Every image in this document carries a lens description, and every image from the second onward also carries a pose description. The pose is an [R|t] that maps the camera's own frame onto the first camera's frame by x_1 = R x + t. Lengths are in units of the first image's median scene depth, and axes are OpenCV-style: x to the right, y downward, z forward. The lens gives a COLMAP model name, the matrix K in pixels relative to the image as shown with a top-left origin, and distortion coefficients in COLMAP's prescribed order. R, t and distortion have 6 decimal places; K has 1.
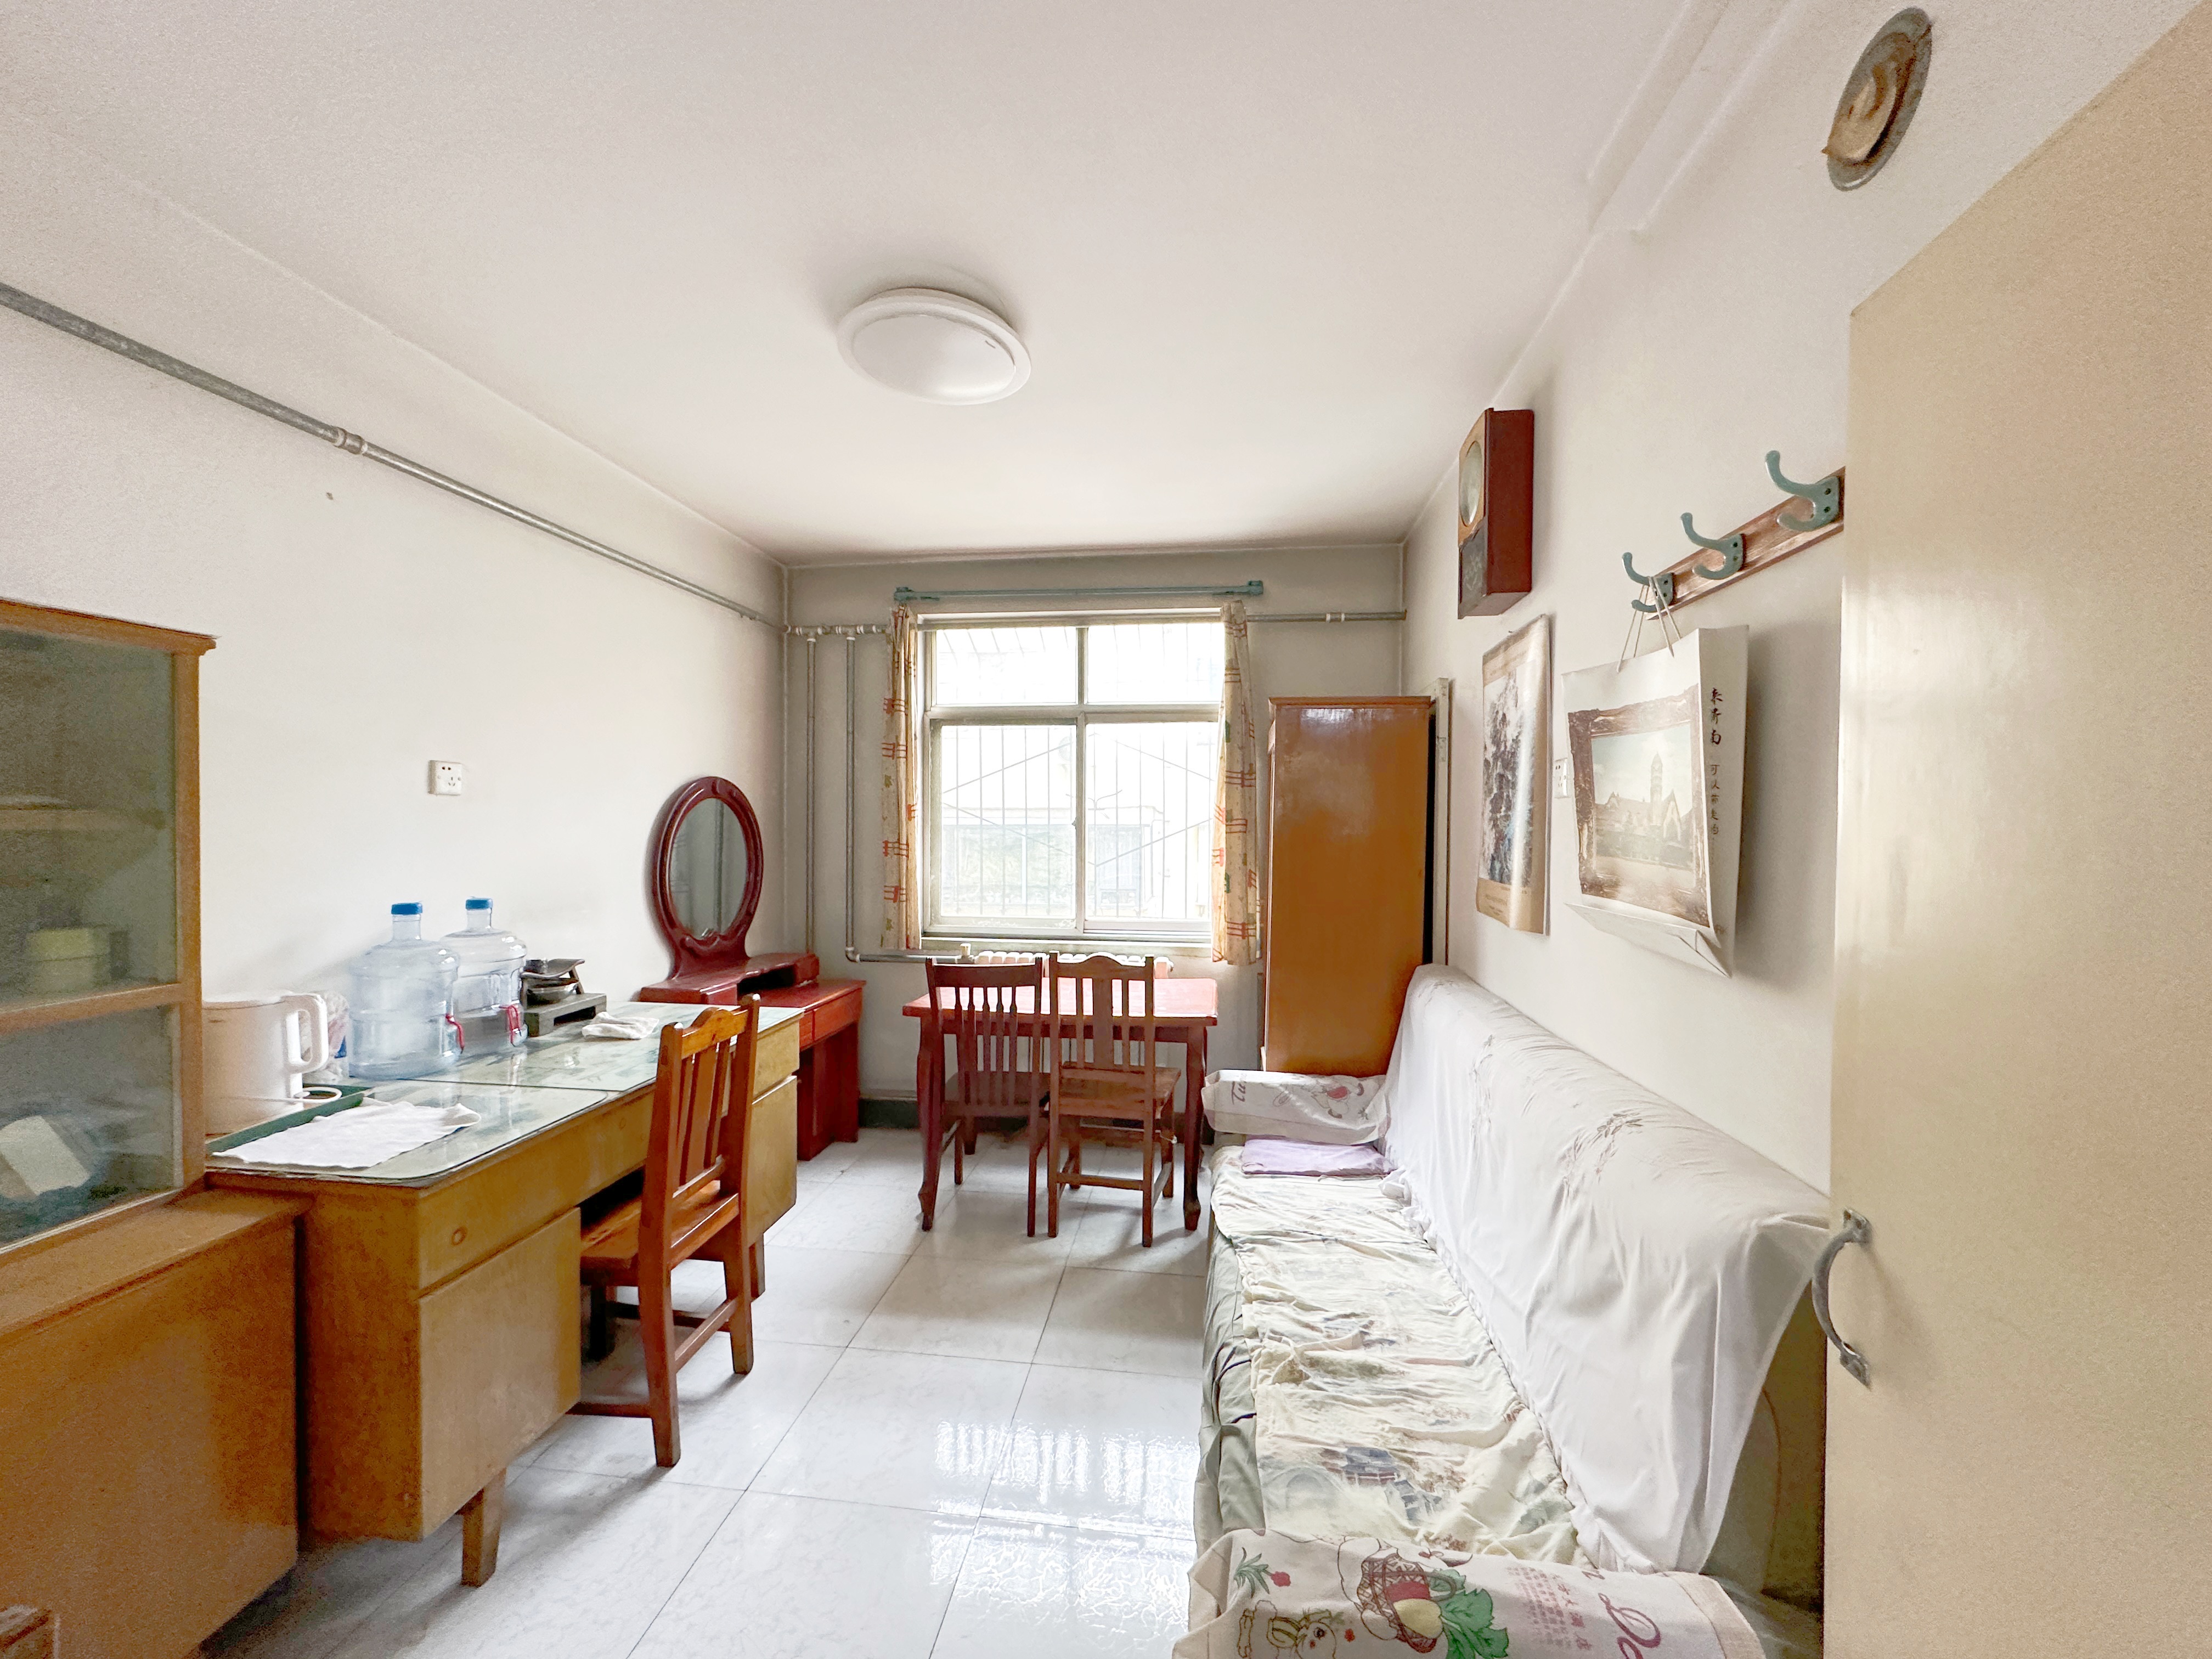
lens RADIAL K [[882.0, 0, 1108.9], [0, 882.0, 833.0], [0, 0, 1]] dist [-0.003332, 0.000065]
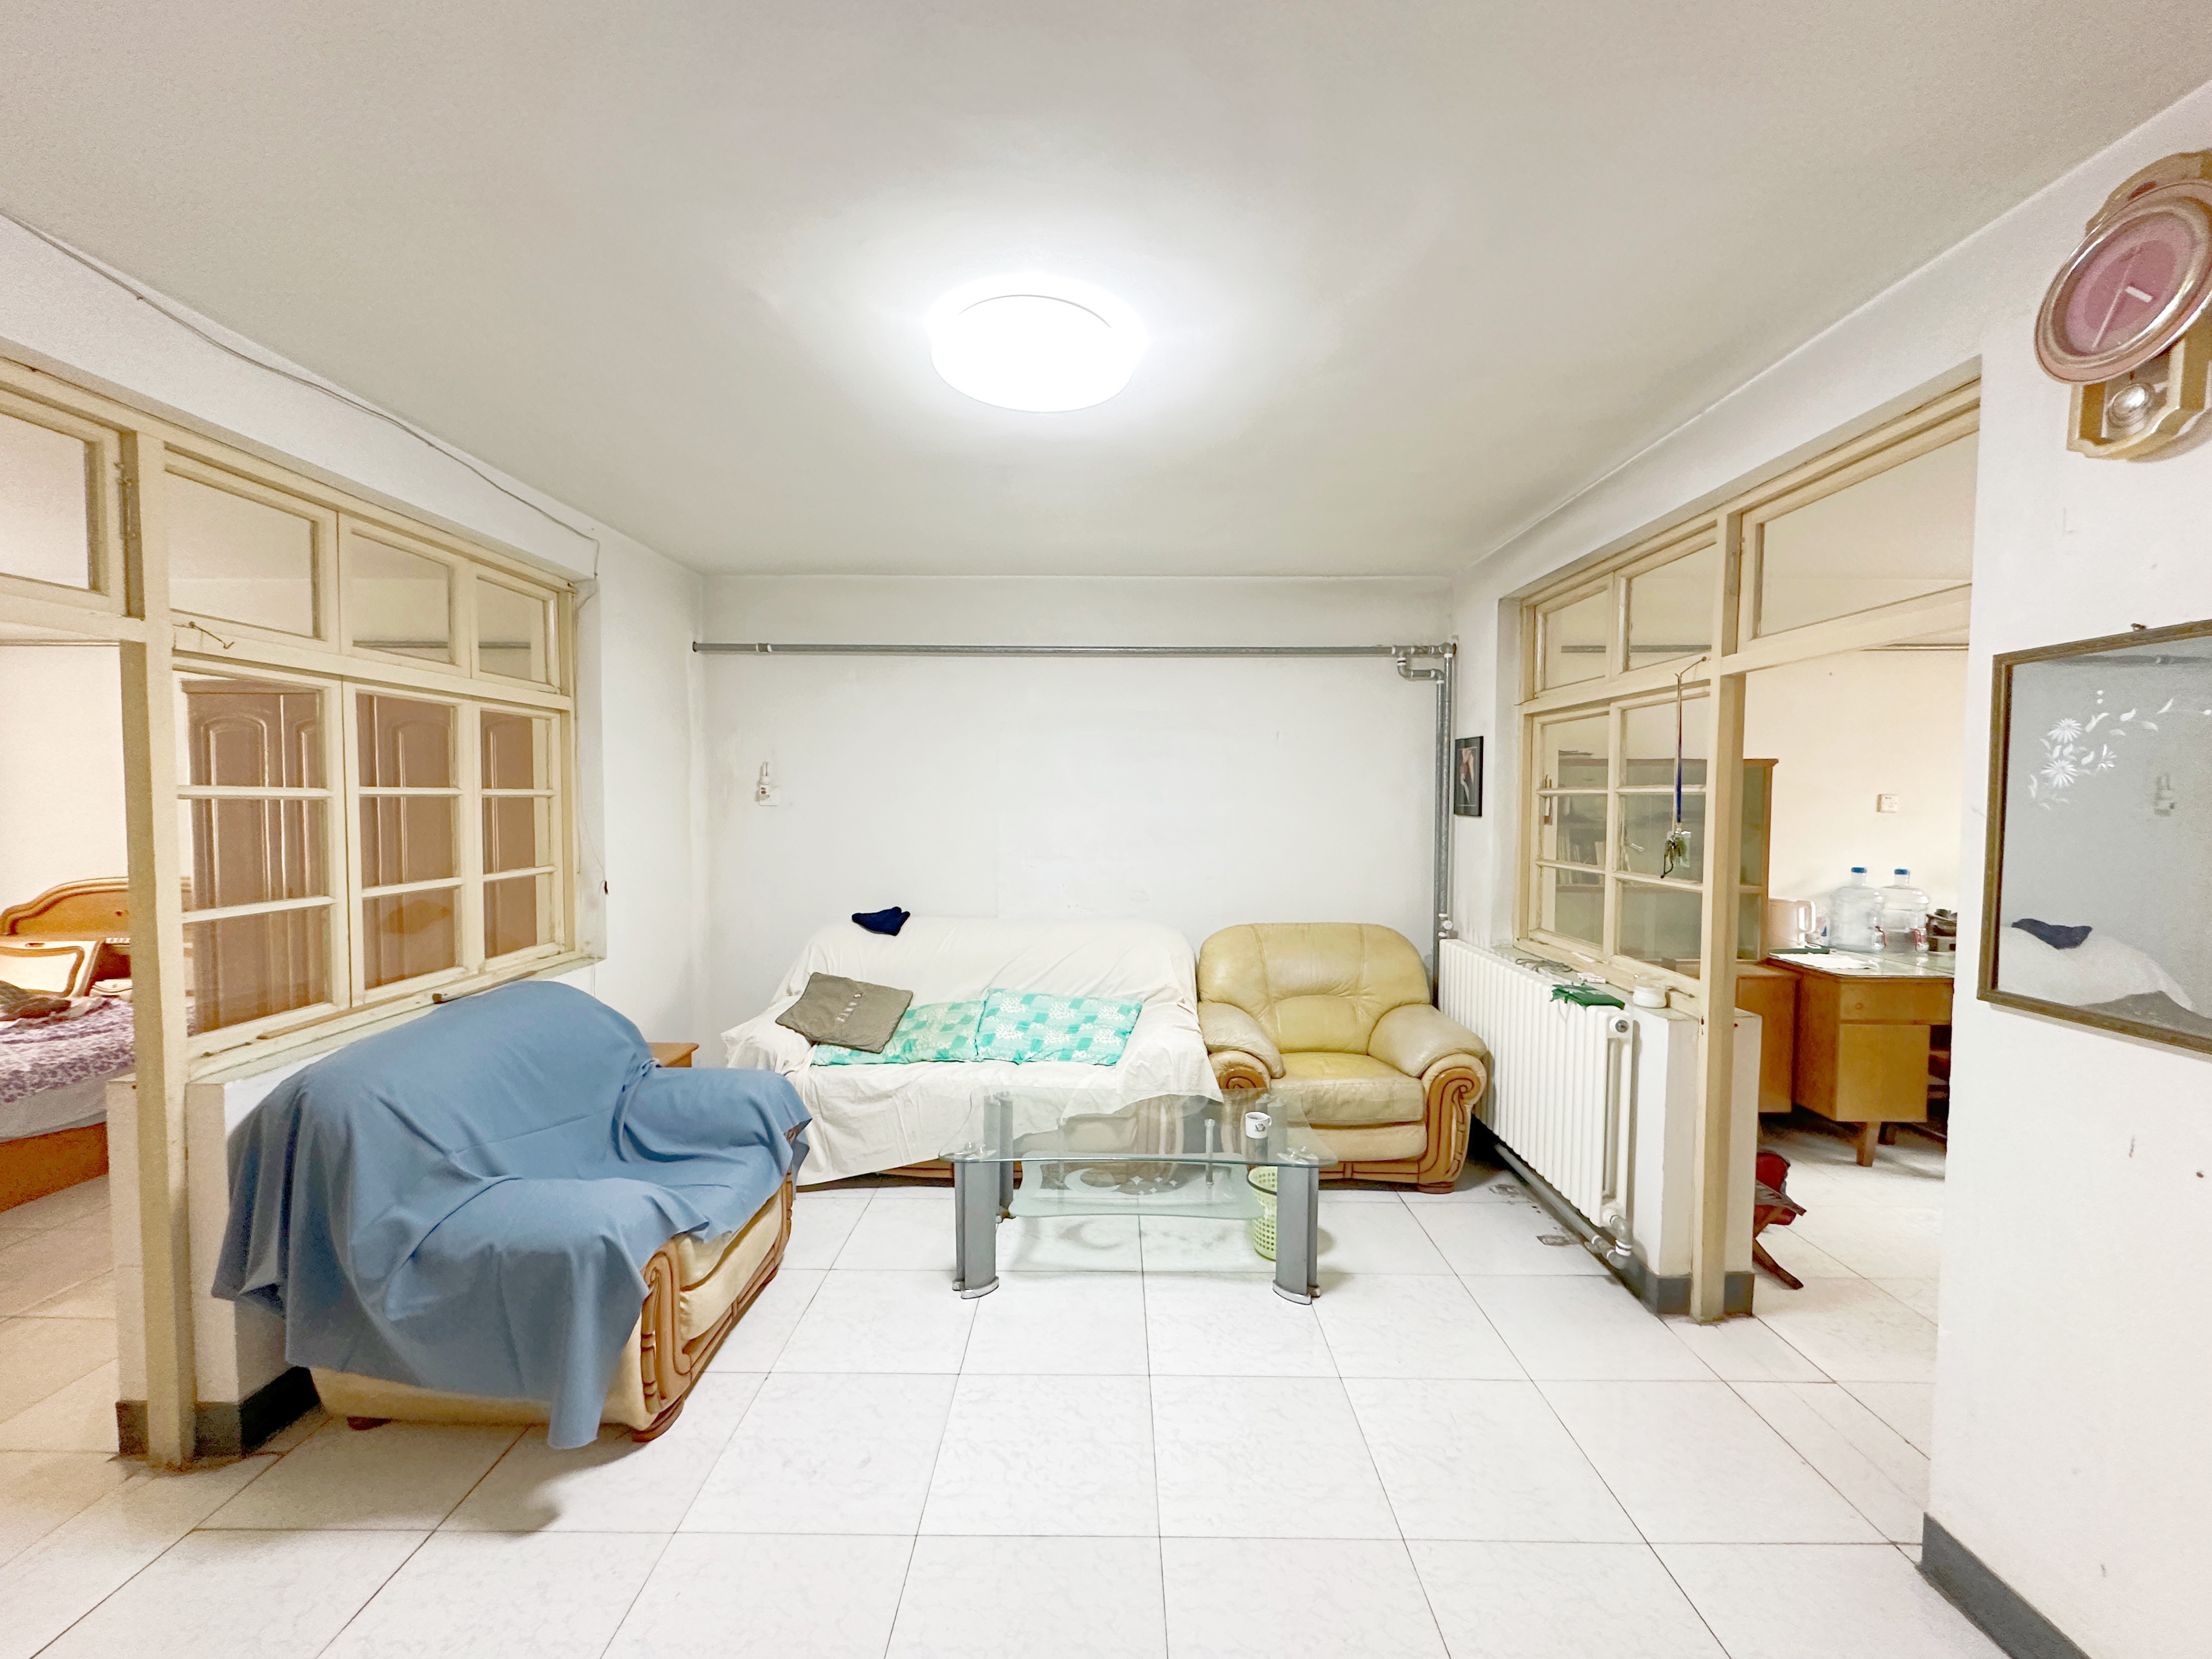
lens RADIAL K [[882.0, 0, 1108.2], [0, 882.0, 831.9], [0, 0, 1]] dist [-0.003332, 0.000065]
pose [[0.118109, 0.035038, -0.992382, 1.154800], [-0.012386, 0.999352, 0.033810, -0.056212], [0.992923, 0.008299, 0.118467, -1.099045]]
